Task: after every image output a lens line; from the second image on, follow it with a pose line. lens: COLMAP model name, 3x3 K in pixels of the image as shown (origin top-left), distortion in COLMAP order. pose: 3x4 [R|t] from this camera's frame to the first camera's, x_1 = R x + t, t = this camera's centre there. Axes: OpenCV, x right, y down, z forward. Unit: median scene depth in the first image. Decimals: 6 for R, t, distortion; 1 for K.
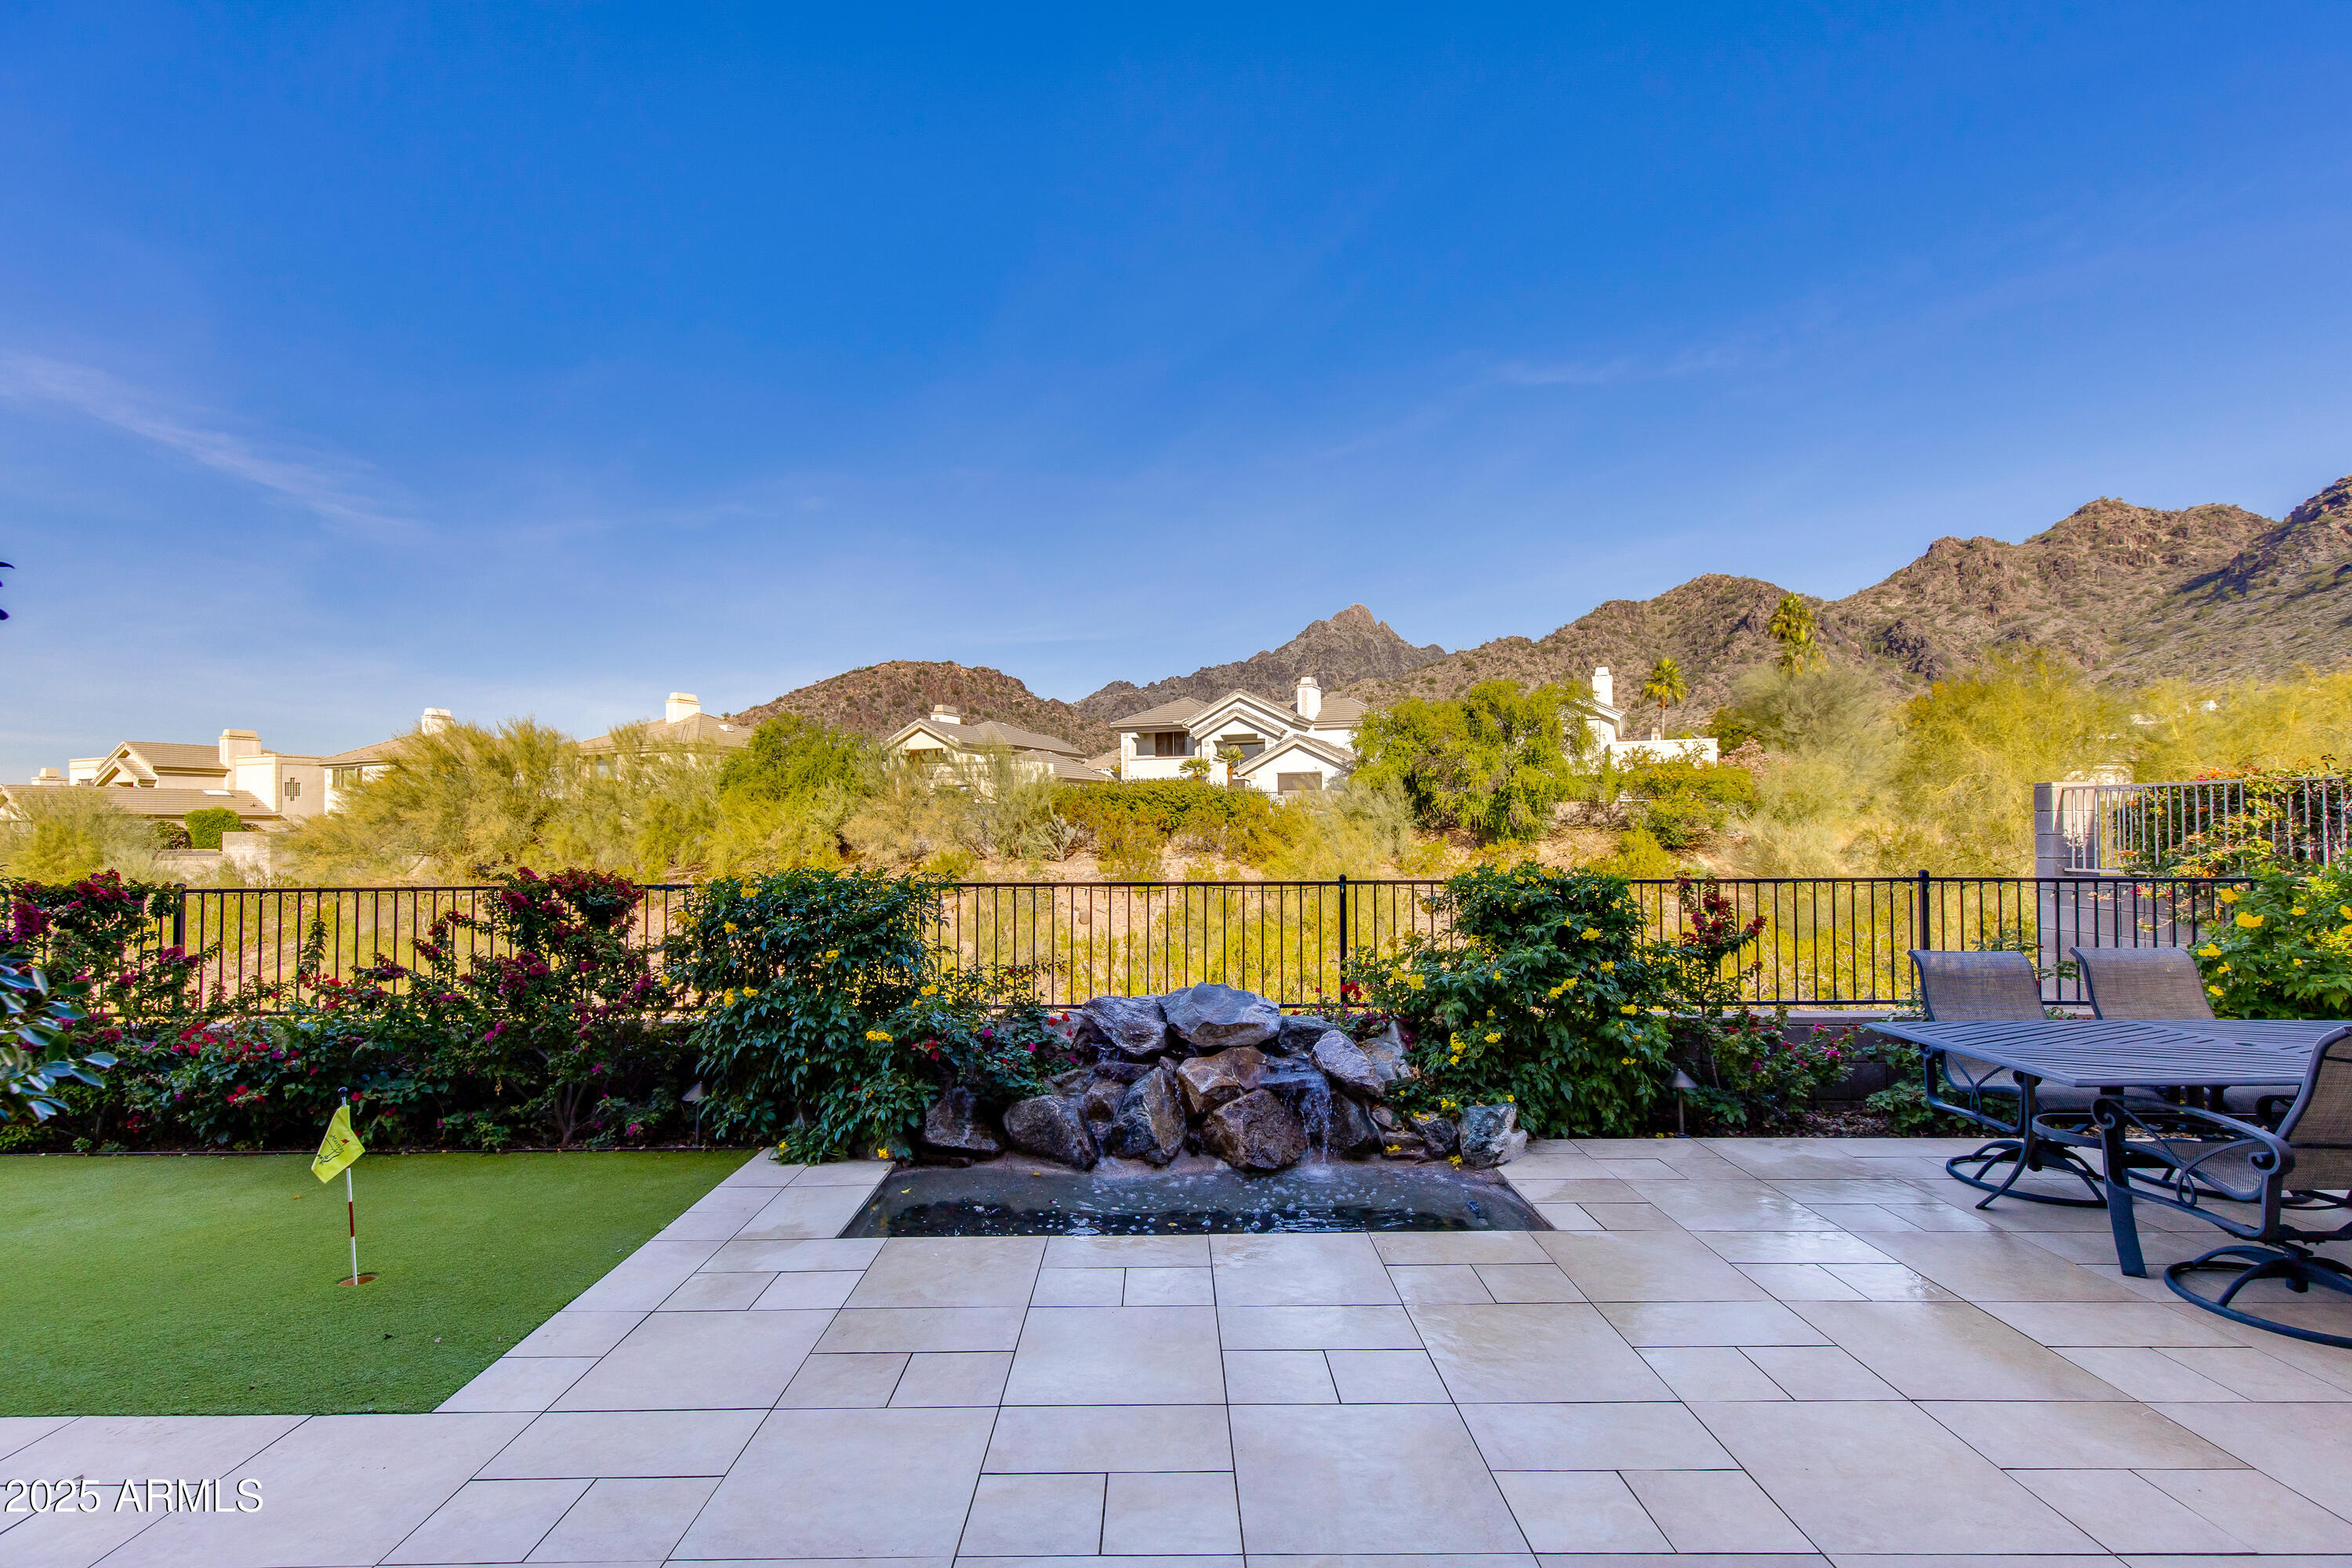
lens RADIAL K [[1070.7, 0, 1160.9], [0, 1070.7, 820.8], [0, 0, 1]] dist [0.003499, 0.000278]
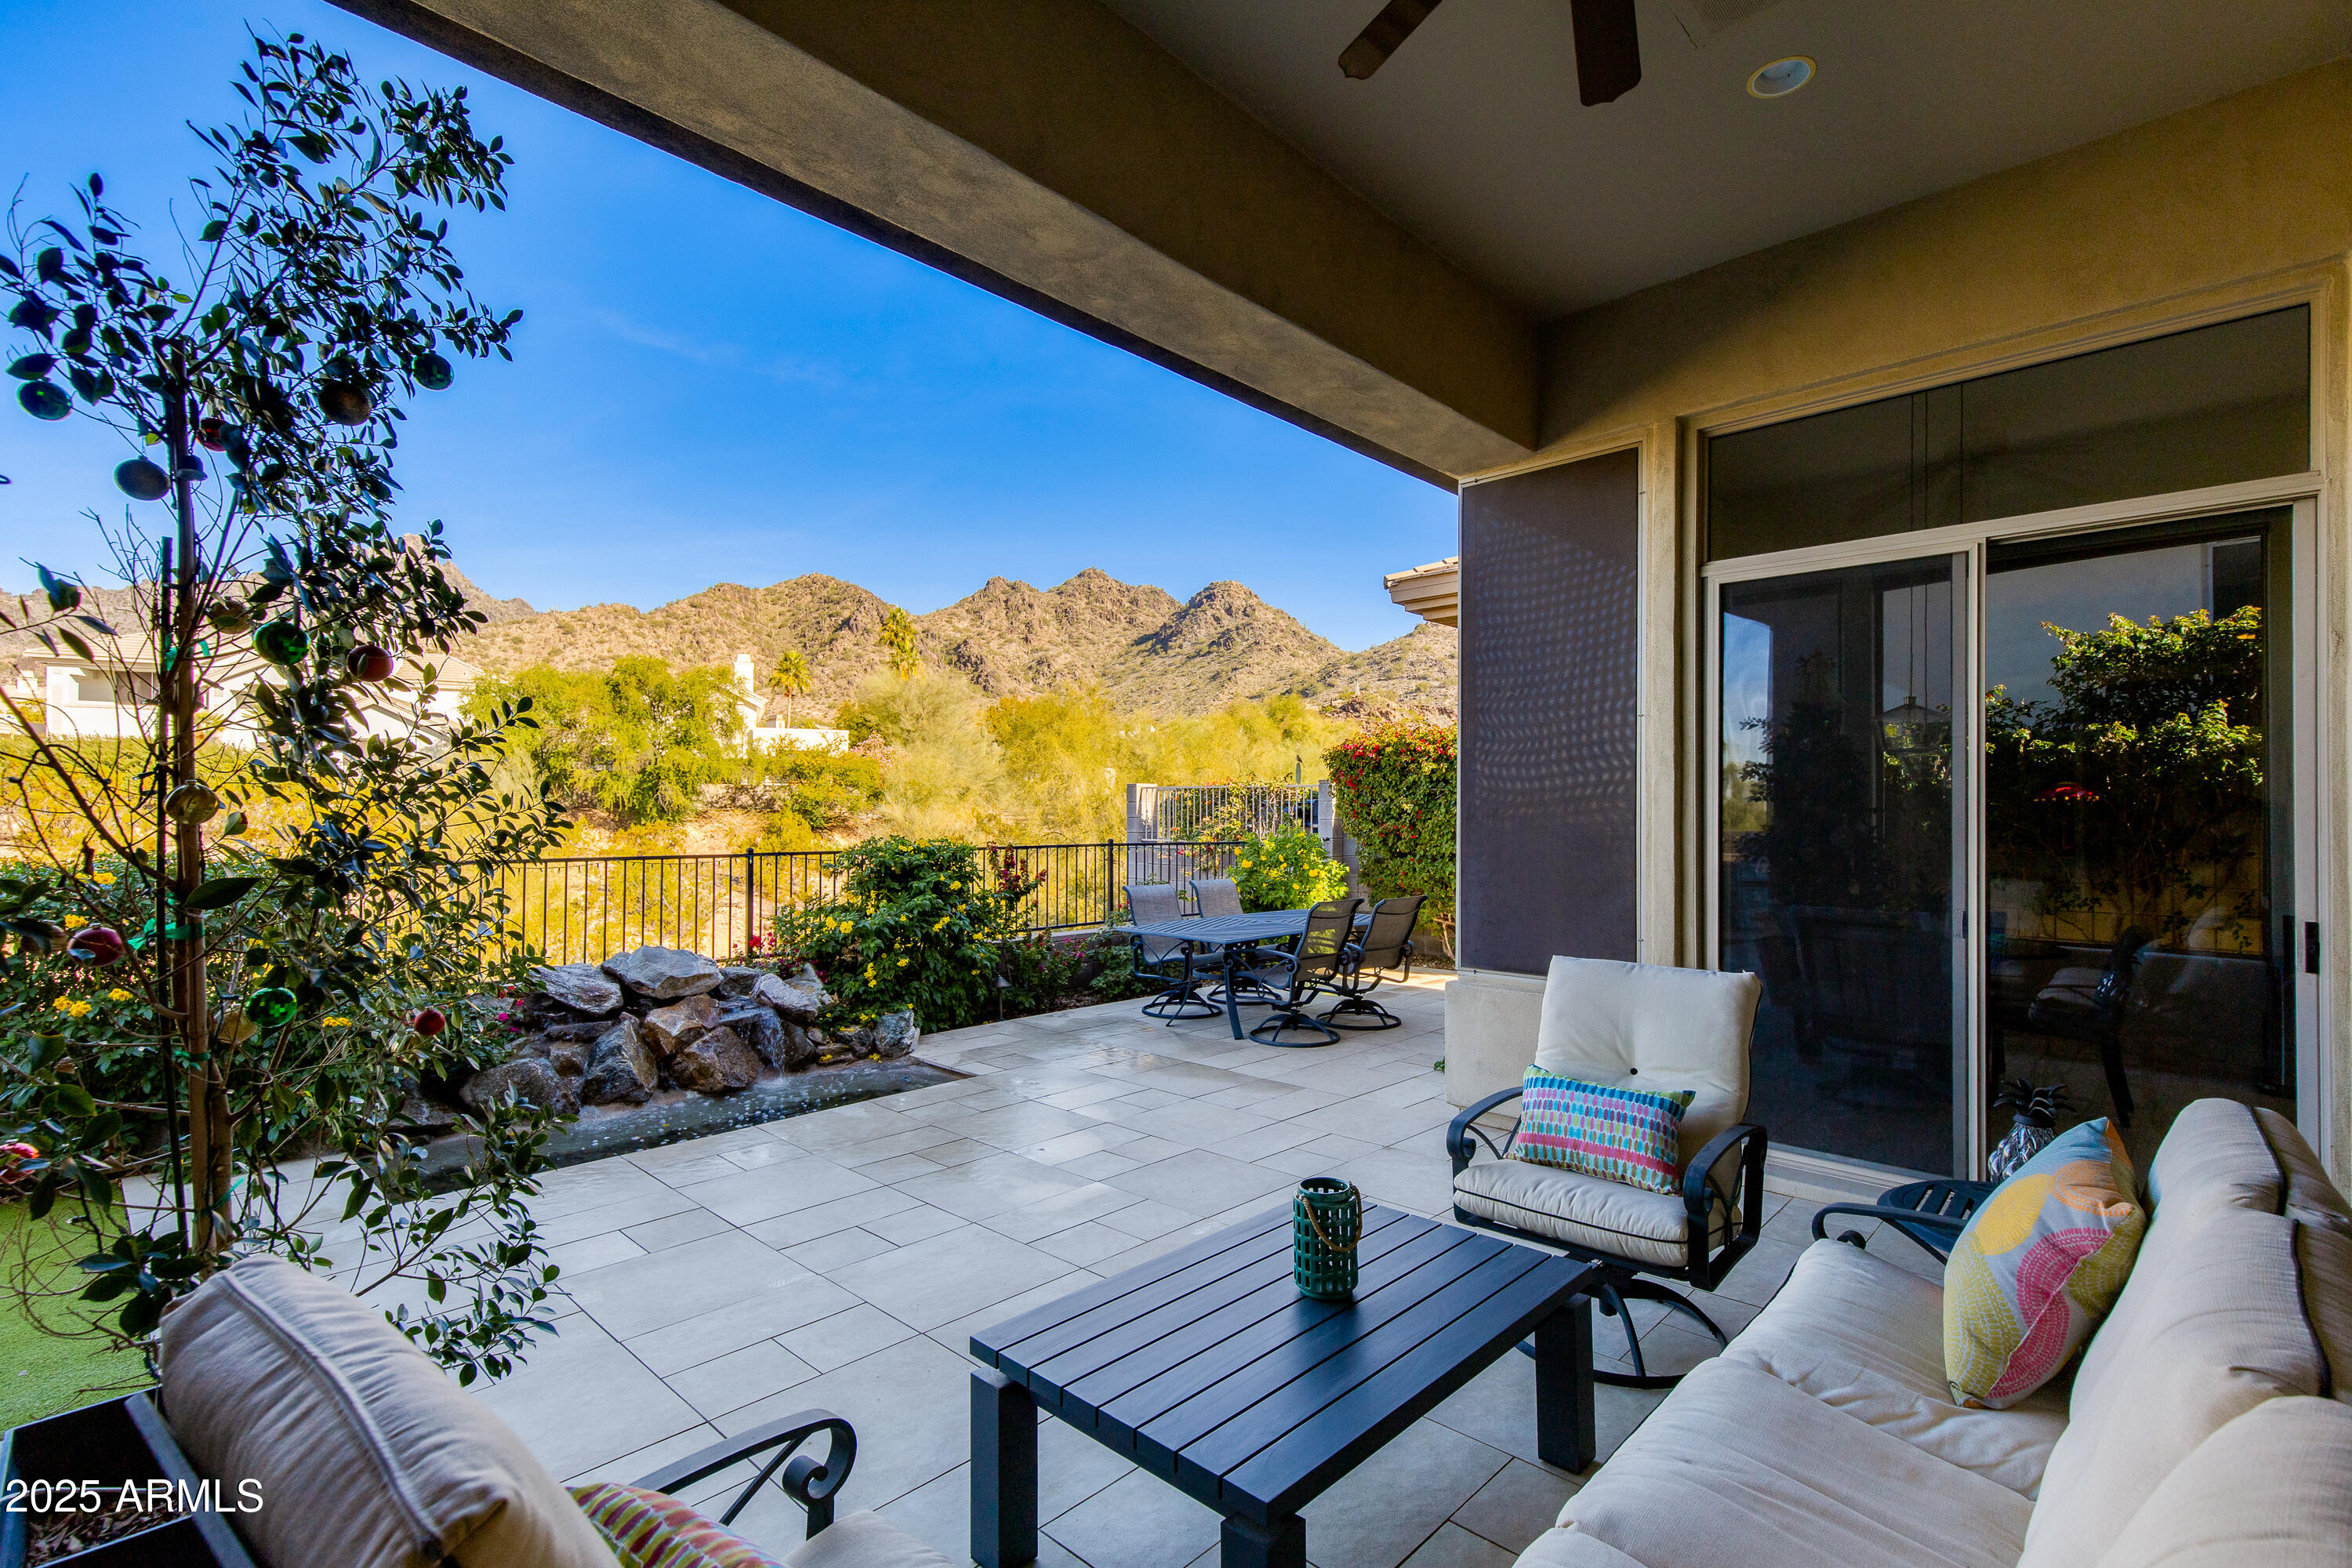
lens RADIAL K [[1069.6, 0, 1190.3], [0, 1069.6, 803.1], [0, 0, 1]] dist [0.004823, 0.000425]
pose [[0.683946, 0.014334, 0.729392, -0.055381], [-0.014681, 0.999875, -0.005883, 0.000020], [-0.729385, -0.006684, 0.684071, -0.026021]]
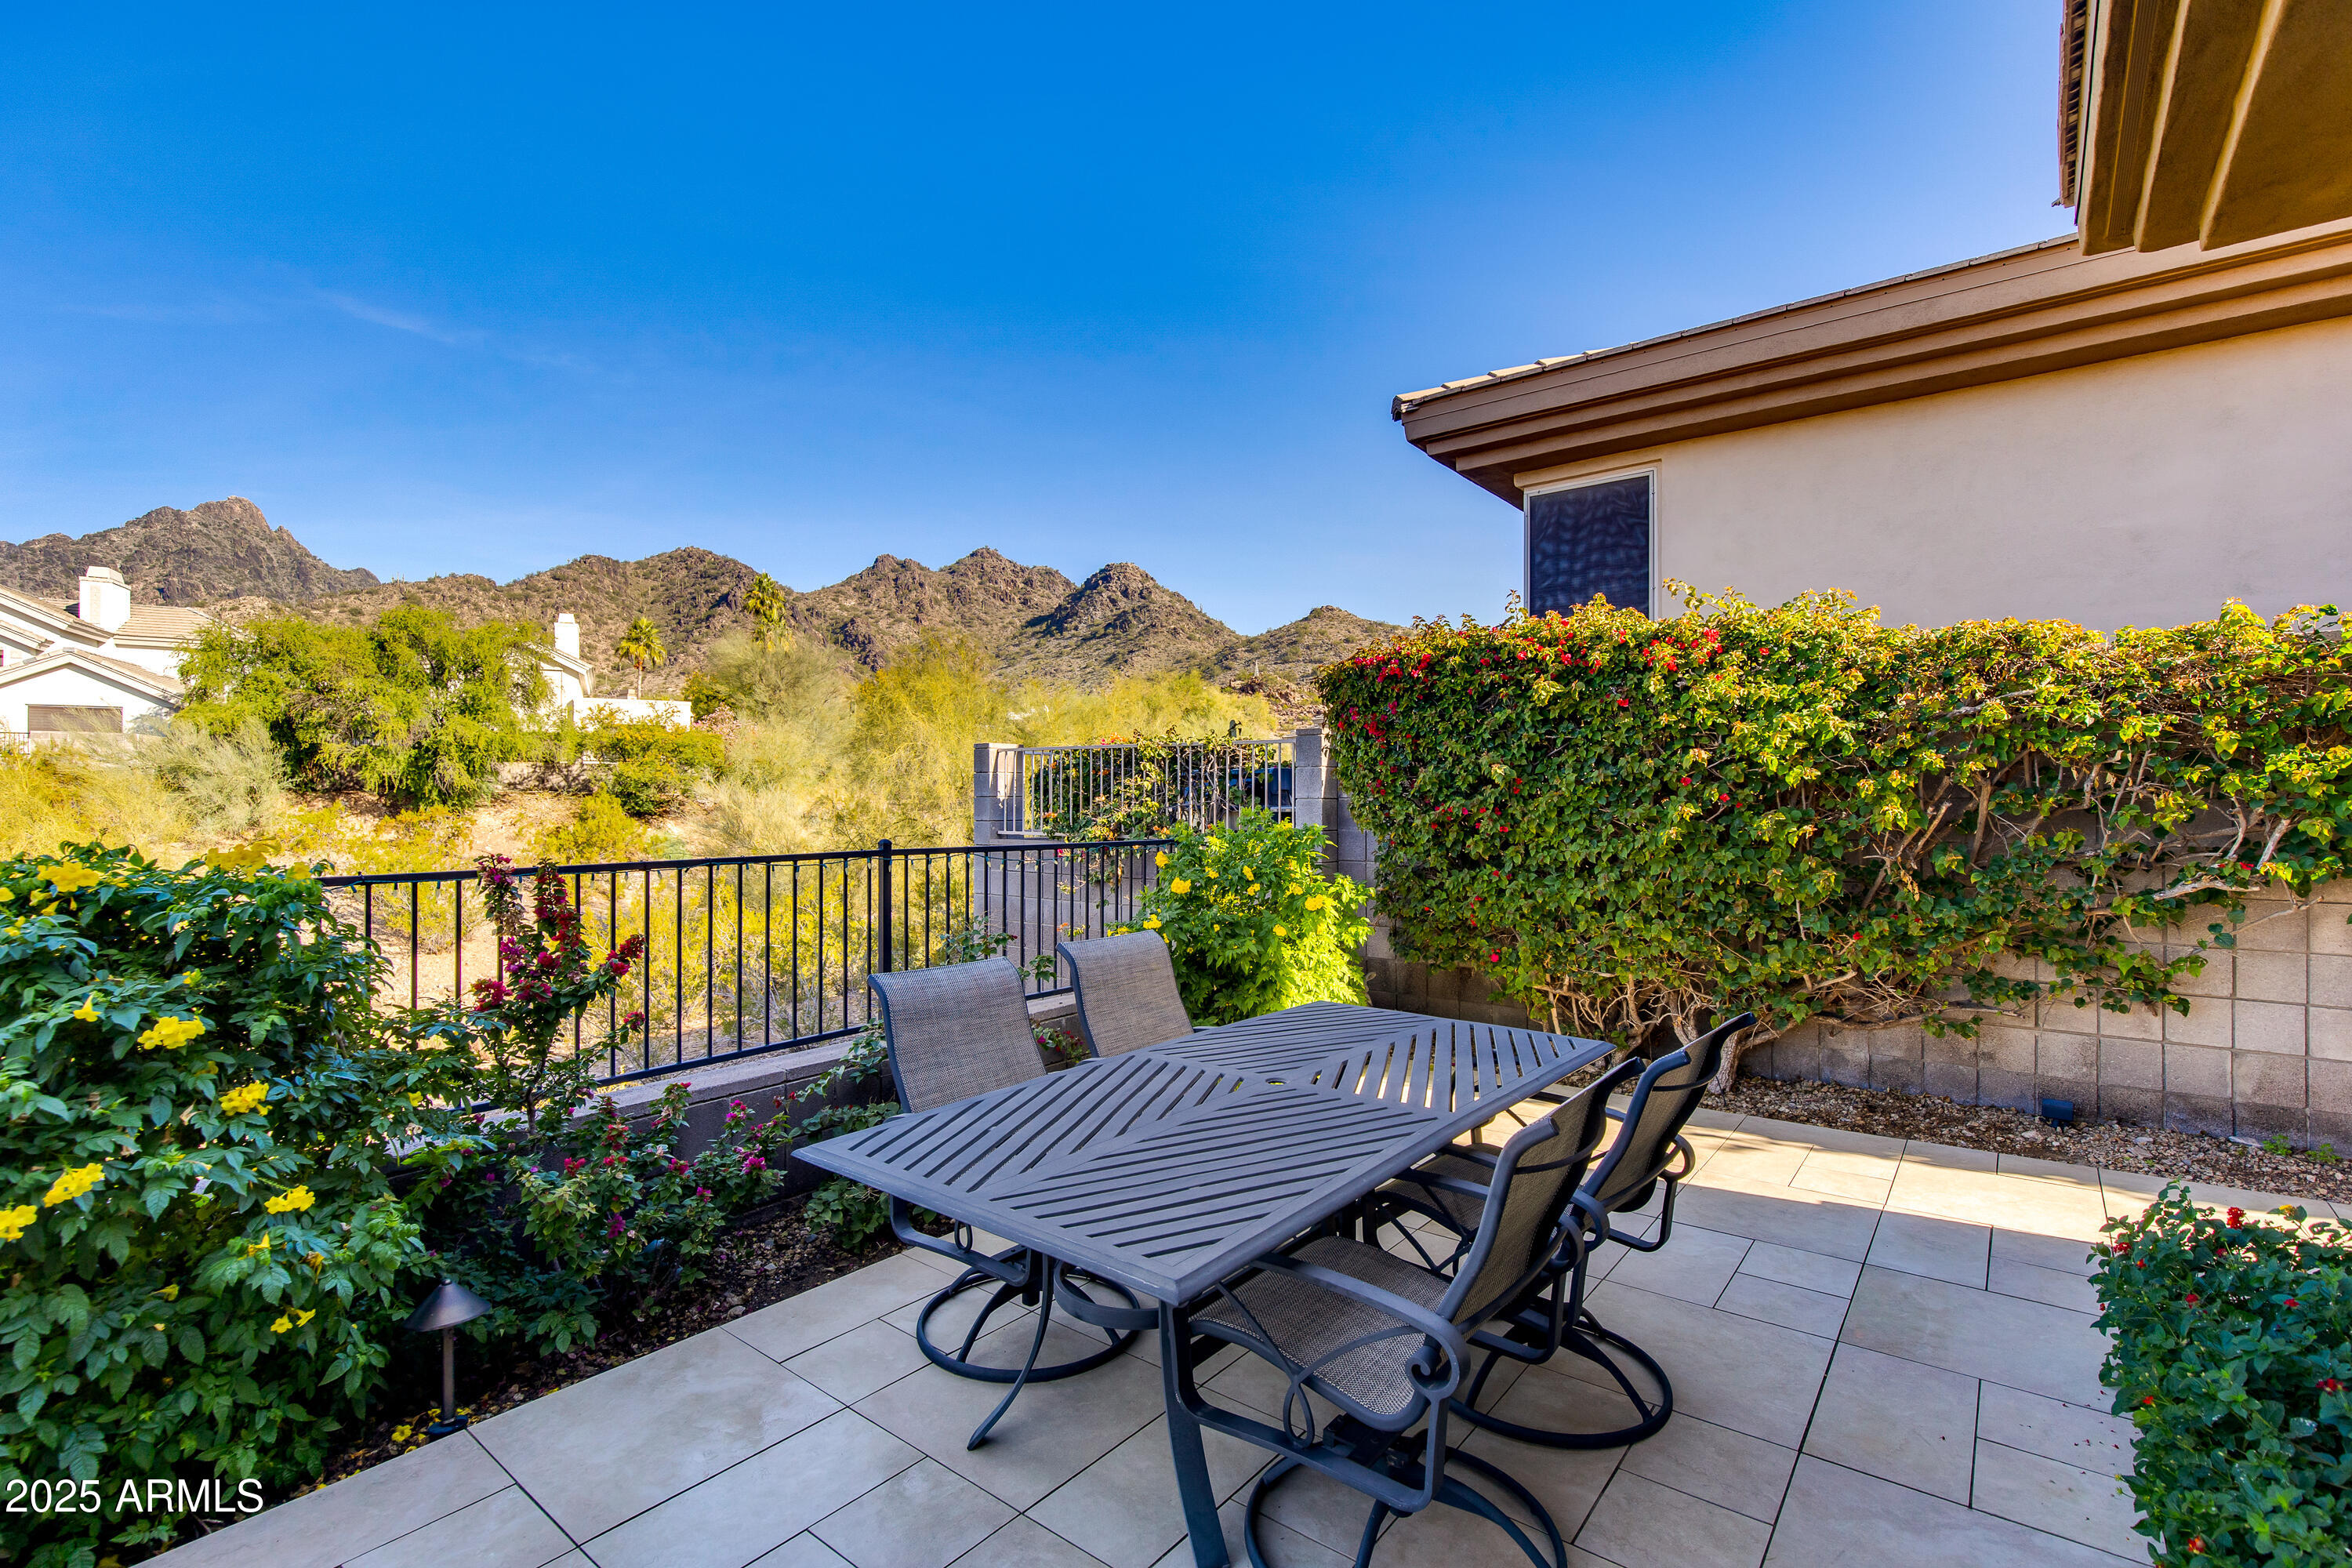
lens RADIAL K [[1053.2, 0, 1184.0], [0, 1053.2, 791.5], [0, 0, 1]] dist [0.004164, 0.000031]
pose [[0.613868, 0.010689, 0.789336, 0.042095], [-0.013046, 0.999909, -0.003394, 0.002058], [-0.789301, -0.008214, 0.613952, 0.062176]]
